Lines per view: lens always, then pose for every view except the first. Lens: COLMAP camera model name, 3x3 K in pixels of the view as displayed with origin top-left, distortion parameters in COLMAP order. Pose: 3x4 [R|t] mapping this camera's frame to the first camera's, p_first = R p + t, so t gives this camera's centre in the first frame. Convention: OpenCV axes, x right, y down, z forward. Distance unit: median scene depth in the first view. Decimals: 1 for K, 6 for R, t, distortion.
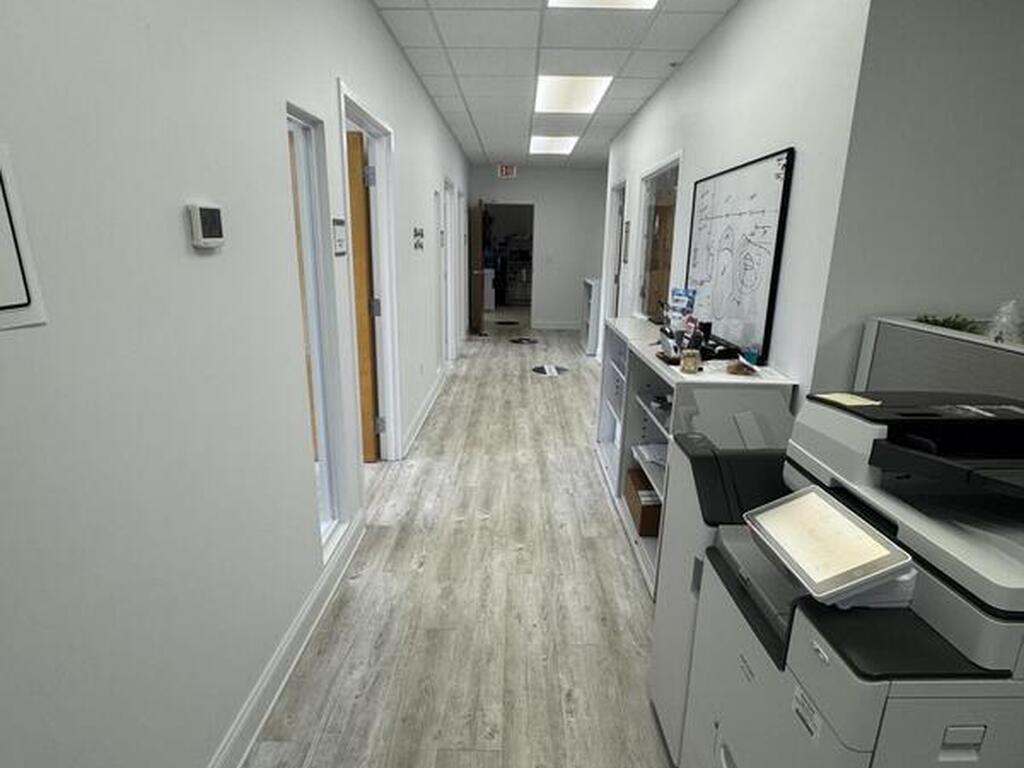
lens RADIAL K [[548.8, 0, 510.2], [0, 548.8, 385.6], [0, 0, 1]] dist [-0.013802, -0.003130]
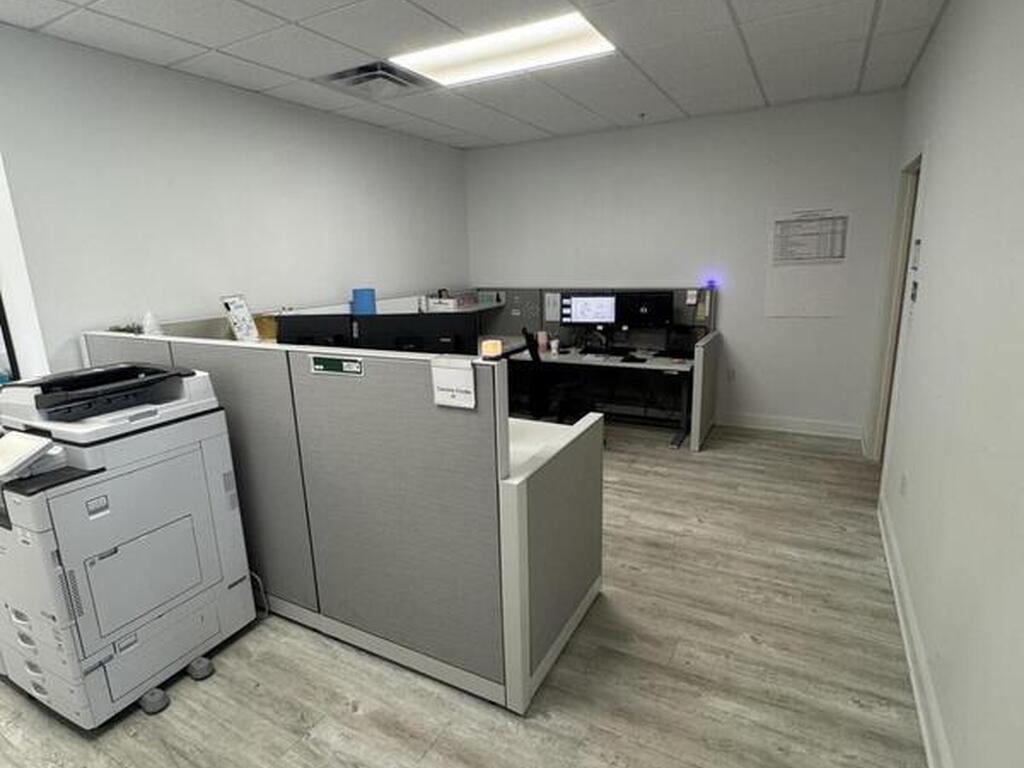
lens RADIAL K [[548.8, 0, 510.6], [0, 548.8, 385.5], [0, 0, 1]] dist [-0.013802, -0.003130]
pose [[0.475942, -0.229496, 0.849006, -0.097933], [0.264268, 0.958060, 0.110829, 0.237303], [-0.838834, 0.171616, 0.516629, -1.079987]]
